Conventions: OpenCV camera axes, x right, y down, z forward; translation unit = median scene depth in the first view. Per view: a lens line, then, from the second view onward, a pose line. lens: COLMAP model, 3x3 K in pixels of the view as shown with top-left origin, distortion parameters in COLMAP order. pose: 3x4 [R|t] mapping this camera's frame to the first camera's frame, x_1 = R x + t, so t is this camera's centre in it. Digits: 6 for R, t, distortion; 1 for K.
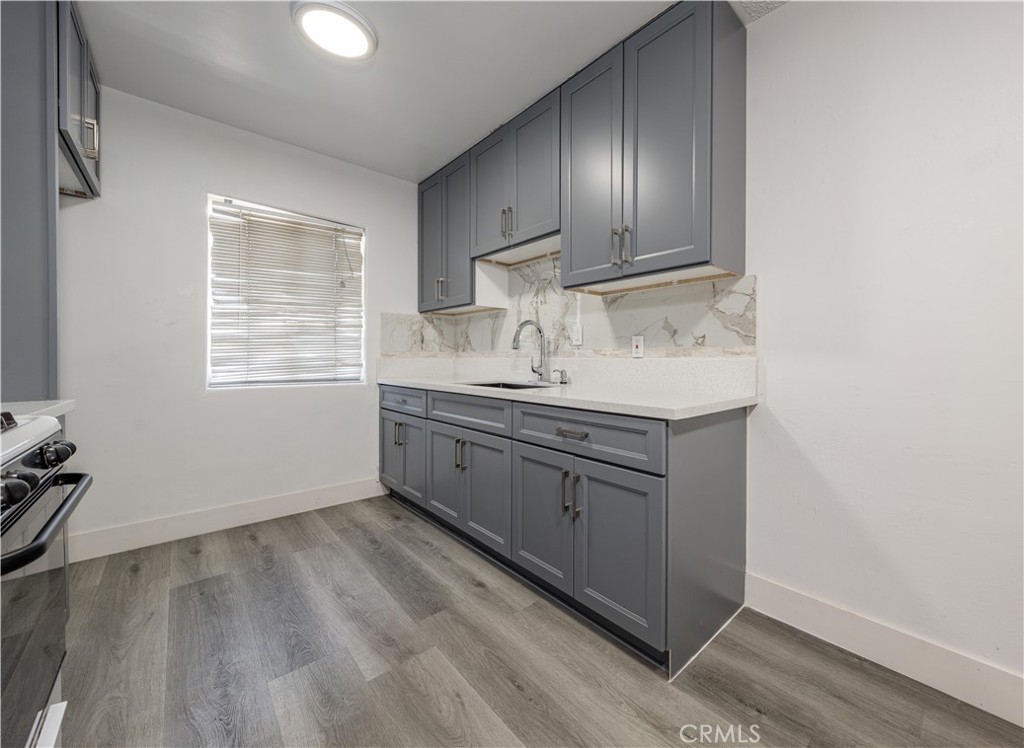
lens RADIAL K [[421.8, 0, 563.2], [0, 421.8, 361.2], [0, 0, 1]] dist [-0.000534, -0.000093]
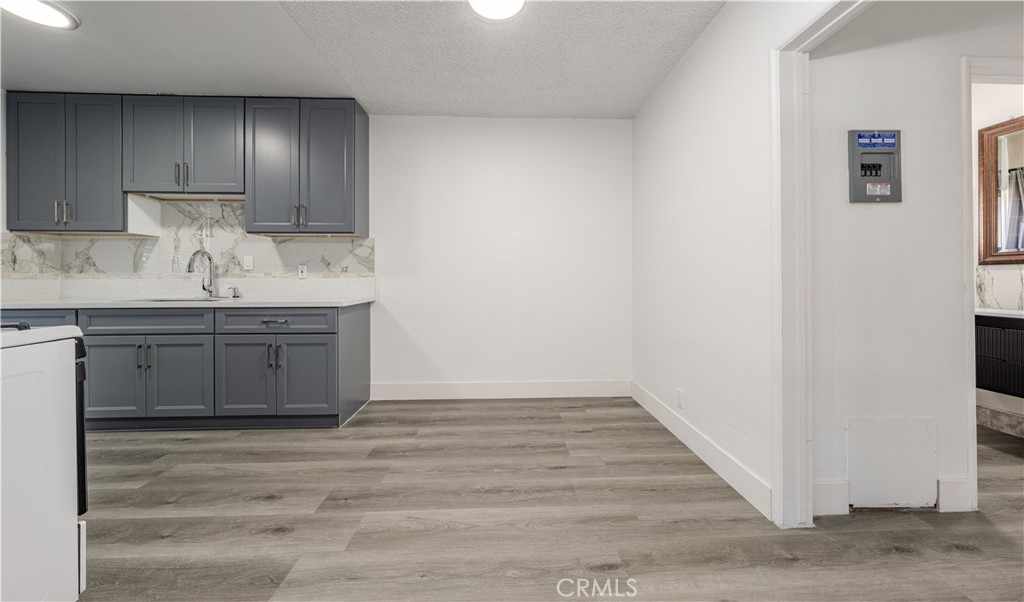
lens RADIAL K [[374.7, 0, 530.9], [0, 374.7, 275.8], [0, 0, 1]] dist [-0.002262, 0.000616]
pose [[0.655907, -0.002392, 0.754838, -0.330704], [0.009253, 0.999945, -0.004872, -0.003380], [-0.754785, 0.010180, 0.655893, -0.608297]]
